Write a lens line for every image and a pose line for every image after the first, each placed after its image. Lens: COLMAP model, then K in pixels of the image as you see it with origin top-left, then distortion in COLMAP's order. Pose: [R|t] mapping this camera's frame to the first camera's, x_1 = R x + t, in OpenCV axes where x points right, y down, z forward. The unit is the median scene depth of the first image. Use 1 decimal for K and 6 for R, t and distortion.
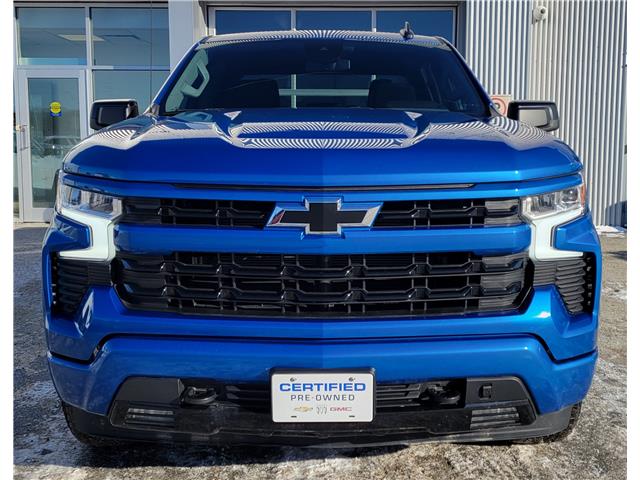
lens RADIAL K [[551.6, 0, 320.0], [0, 551.6, 240.0], [0, 0, 1]] dist [0.019340, -0.001726]
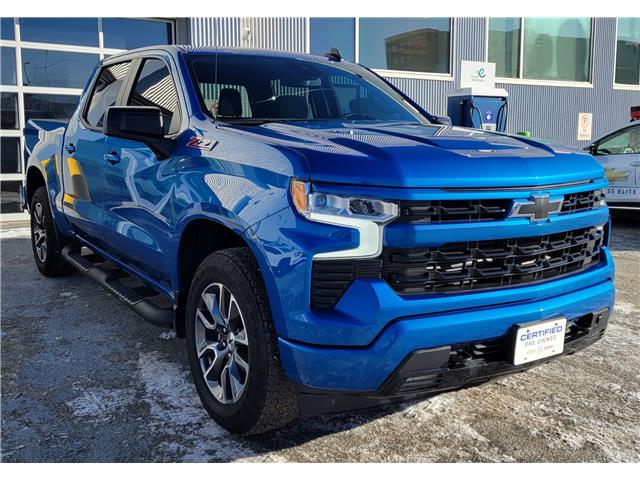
lens RADIAL K [[476.1, 0, 320.0], [0, 476.1, 240.0], [0, 0, 1]] dist [0.014177, -0.005360]
pose [[0.907721, -0.083671, 0.411147, -0.929854], [0.073903, 0.996478, 0.039628, -0.047520], [-0.413015, -0.005586, 0.910707, 0.151910]]
